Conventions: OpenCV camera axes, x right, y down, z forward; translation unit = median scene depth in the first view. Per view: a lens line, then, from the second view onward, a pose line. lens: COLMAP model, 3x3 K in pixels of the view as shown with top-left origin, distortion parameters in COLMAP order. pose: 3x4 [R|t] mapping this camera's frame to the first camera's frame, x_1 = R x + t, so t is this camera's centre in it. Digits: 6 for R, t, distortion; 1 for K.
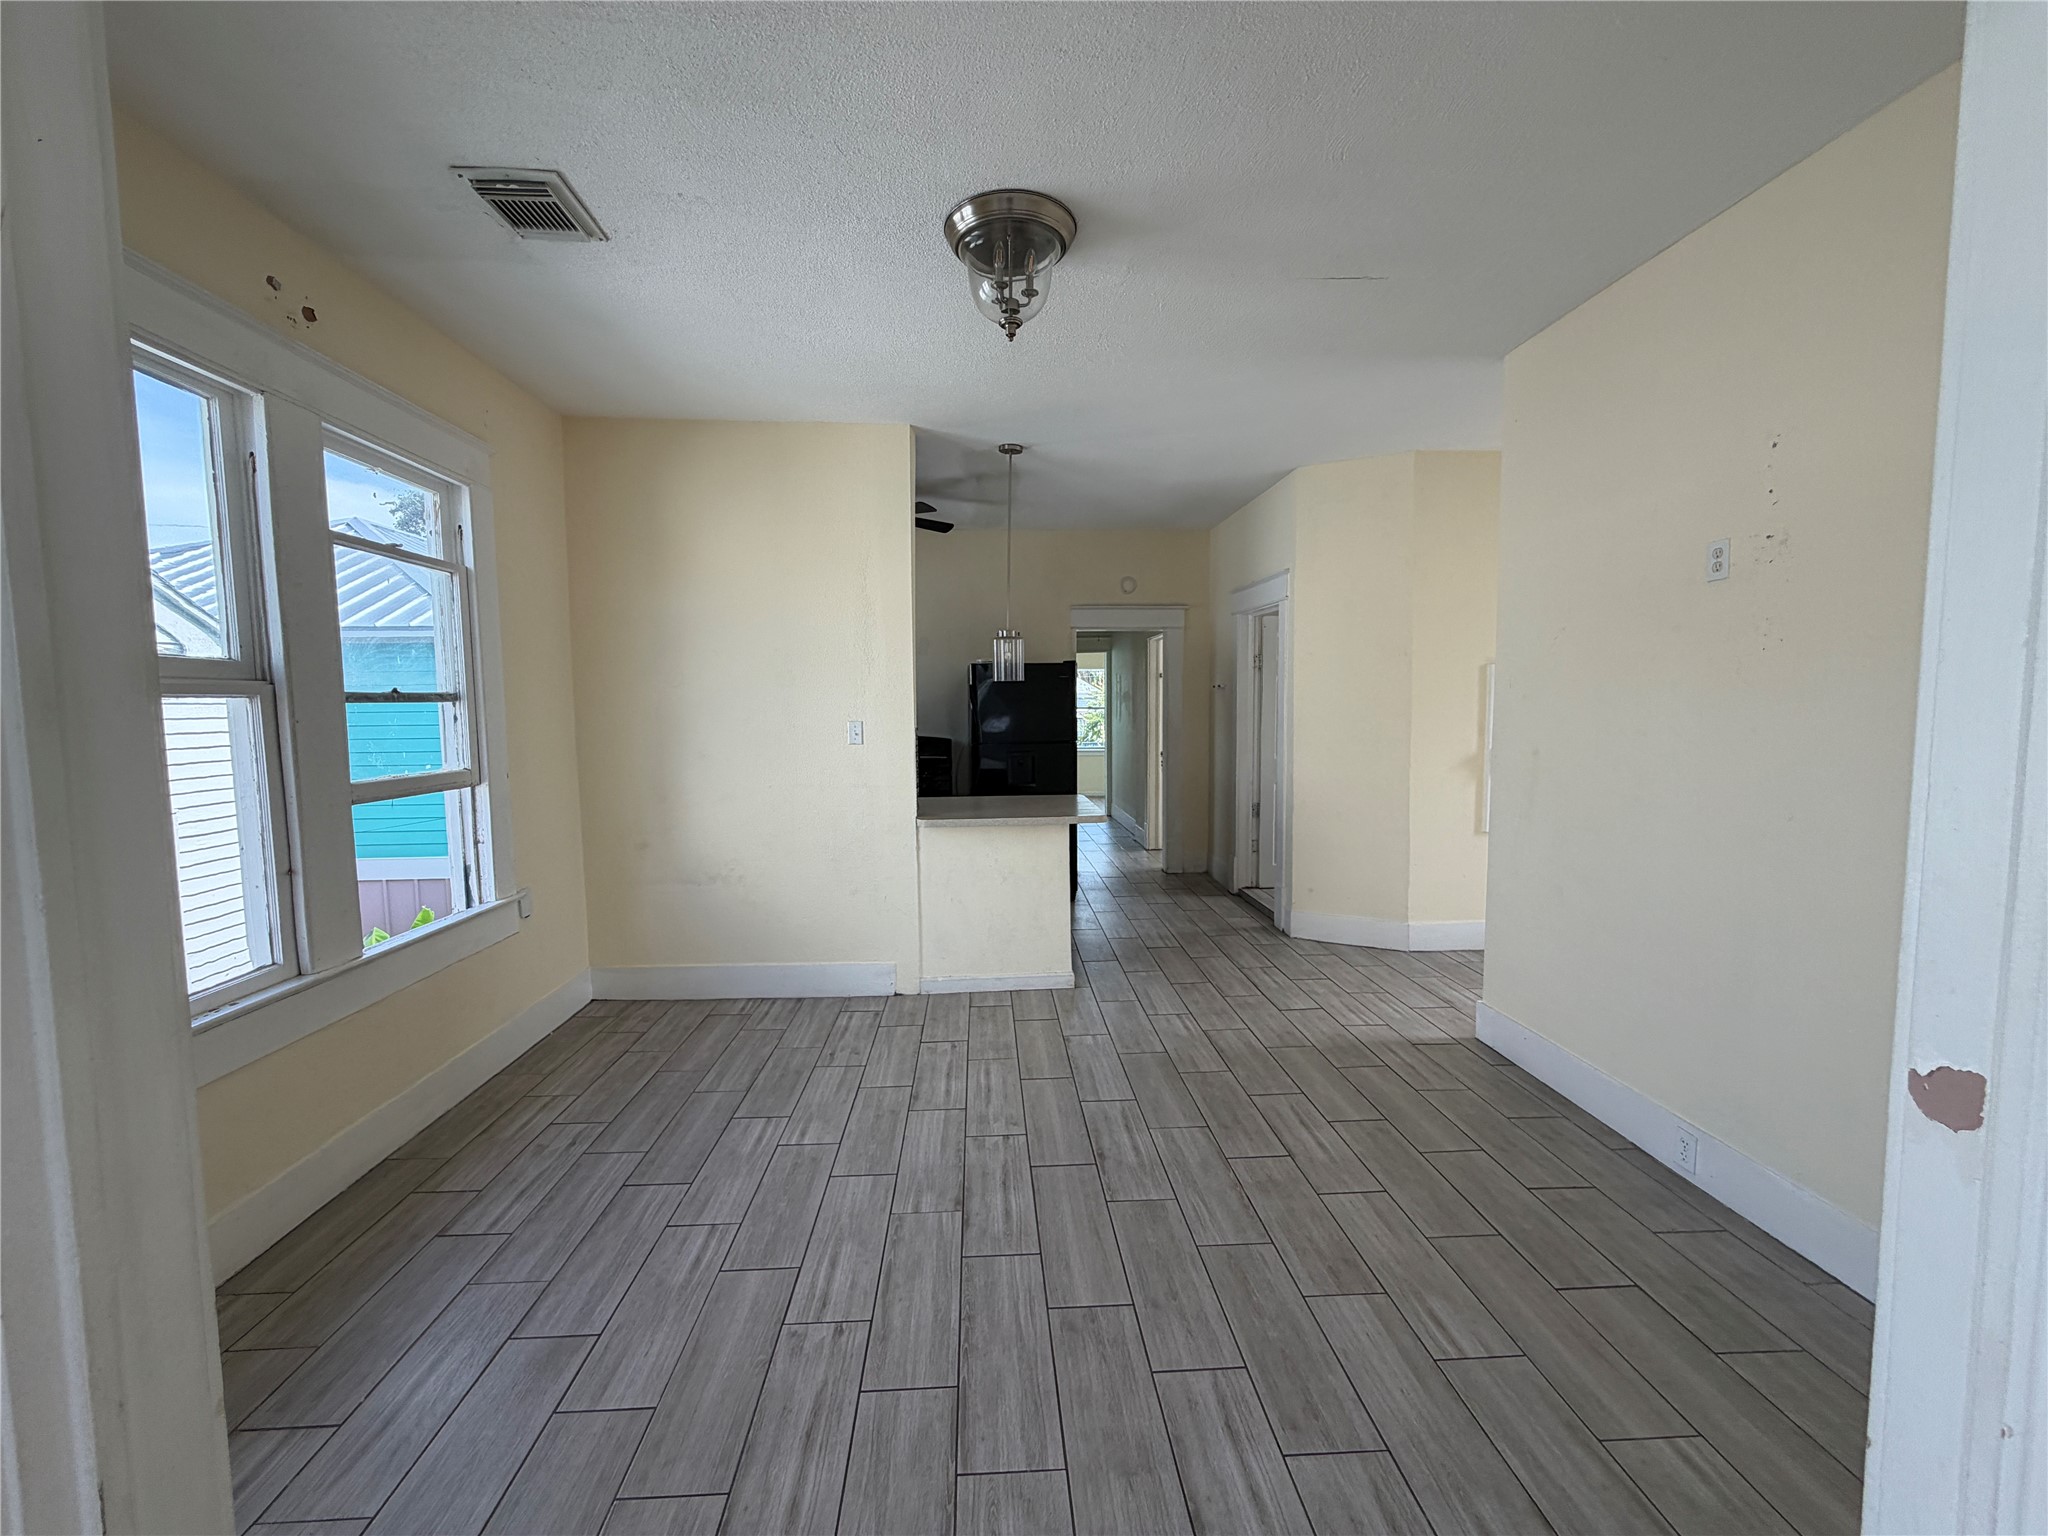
lens RADIAL K [[814.8, 0, 1006.6], [0, 814.8, 770.0], [0, 0, 1]] dist [0.002677, -0.000185]
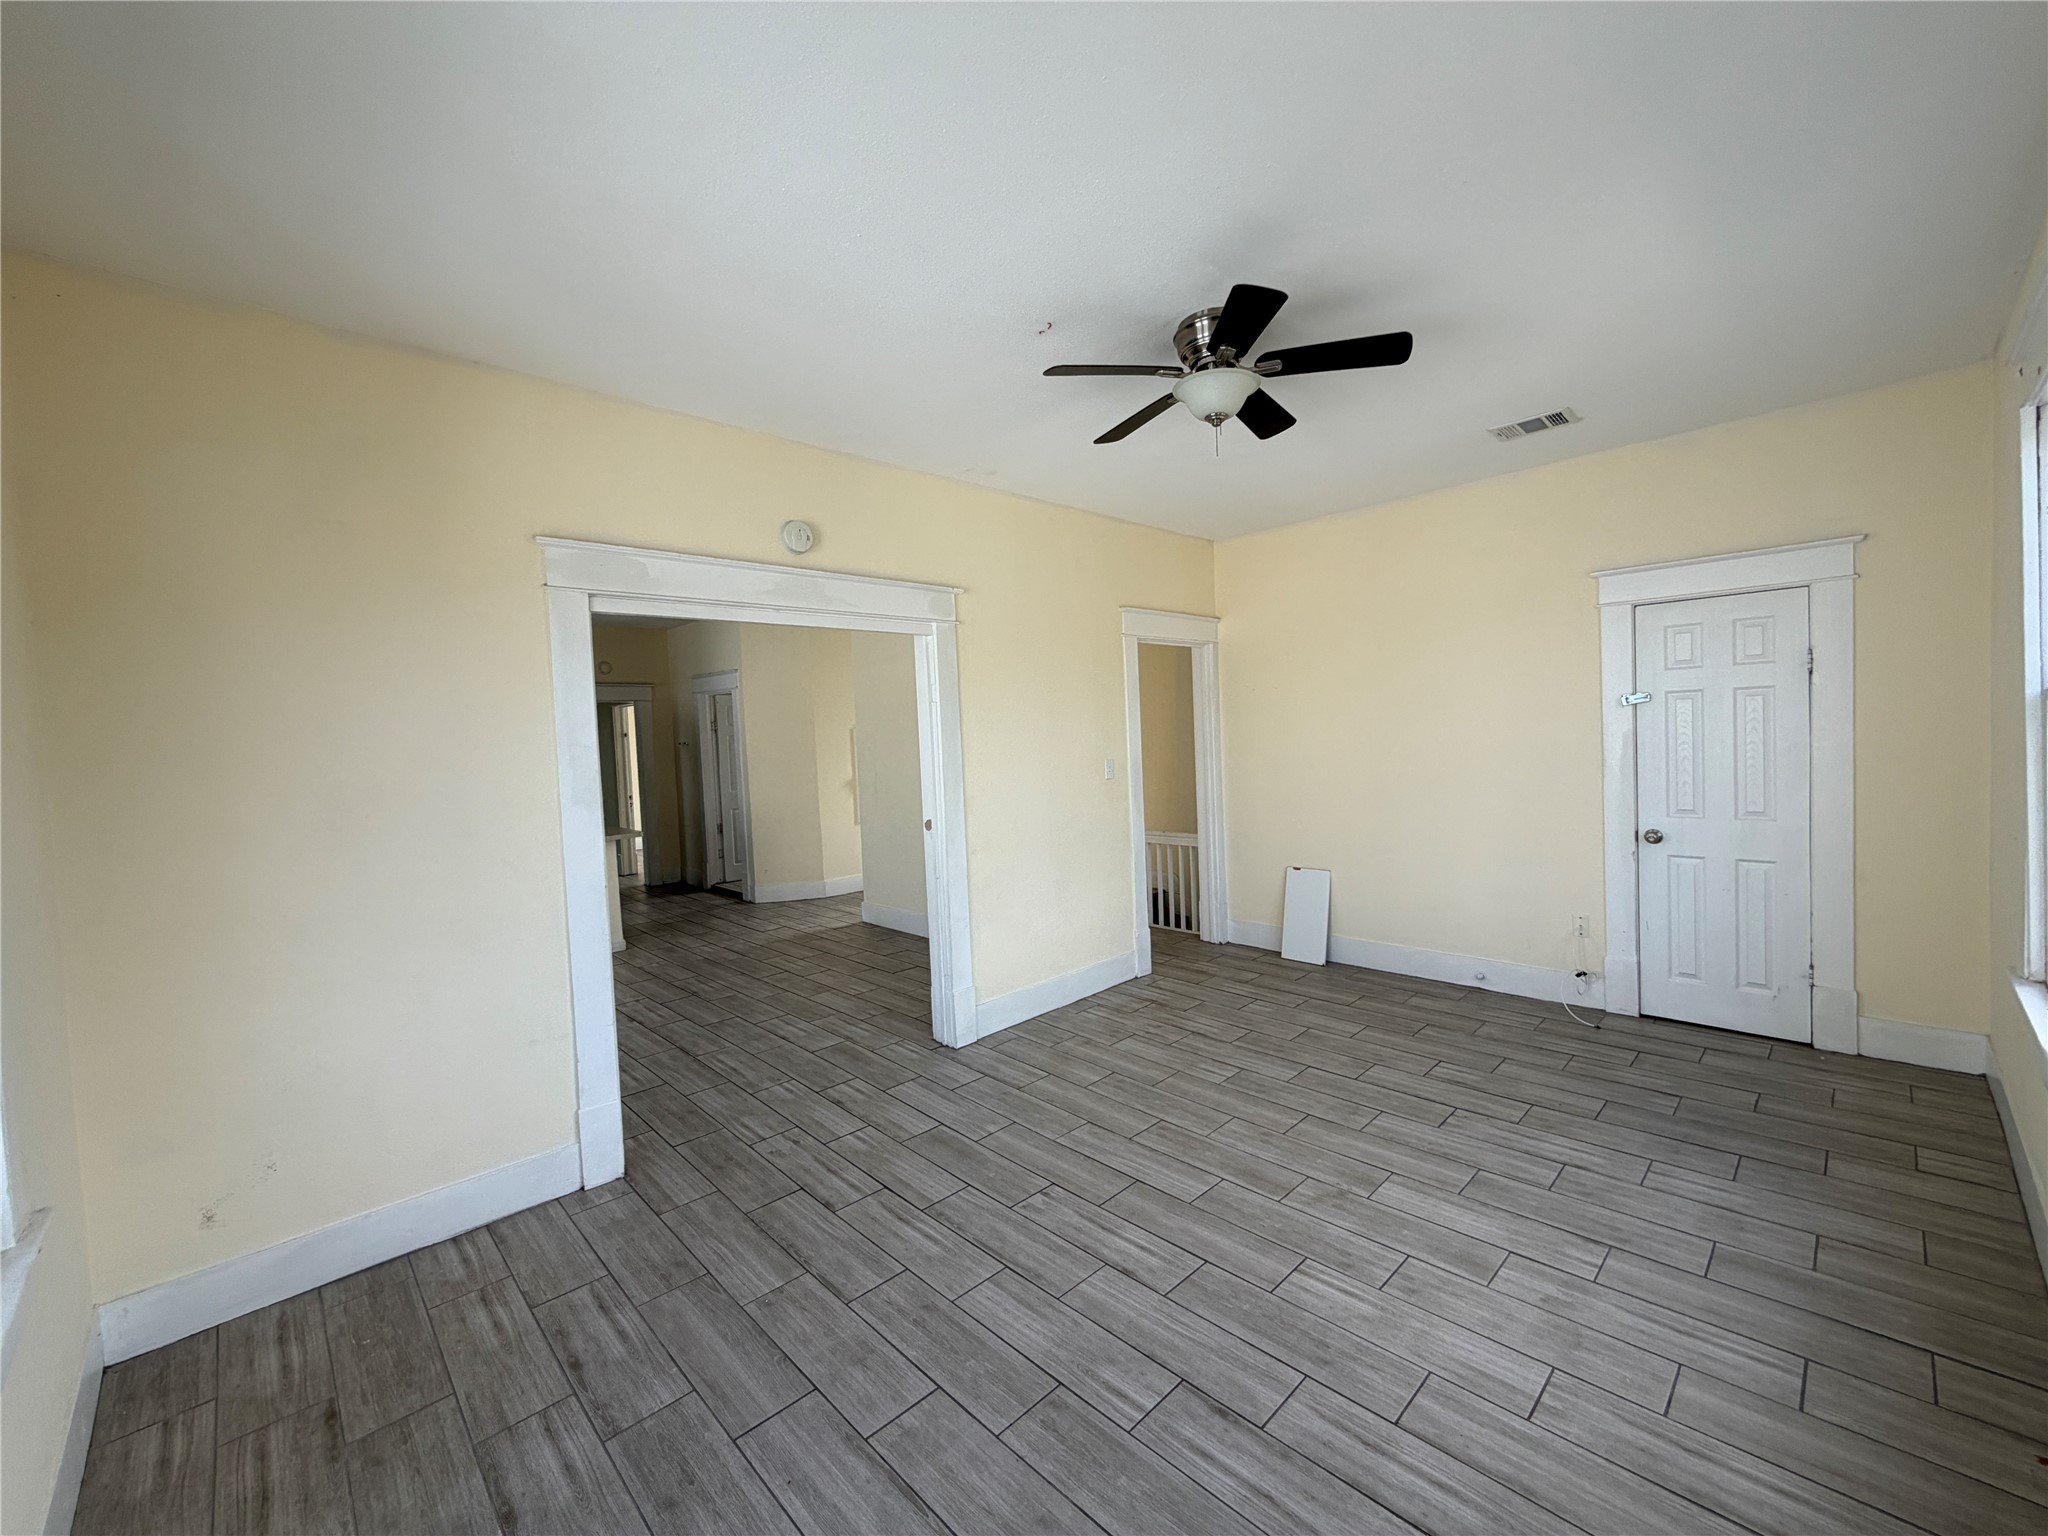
lens RADIAL K [[814.8, 0, 1012.1], [0, 814.8, 769.0], [0, 0, 1]] dist [0.002677, -0.000185]
pose [[0.753559, -0.038643, 0.656243, -0.516289], [0.077048, 0.996582, -0.029789, 0.054958], [-0.652849, 0.073011, 0.753961, -0.900404]]
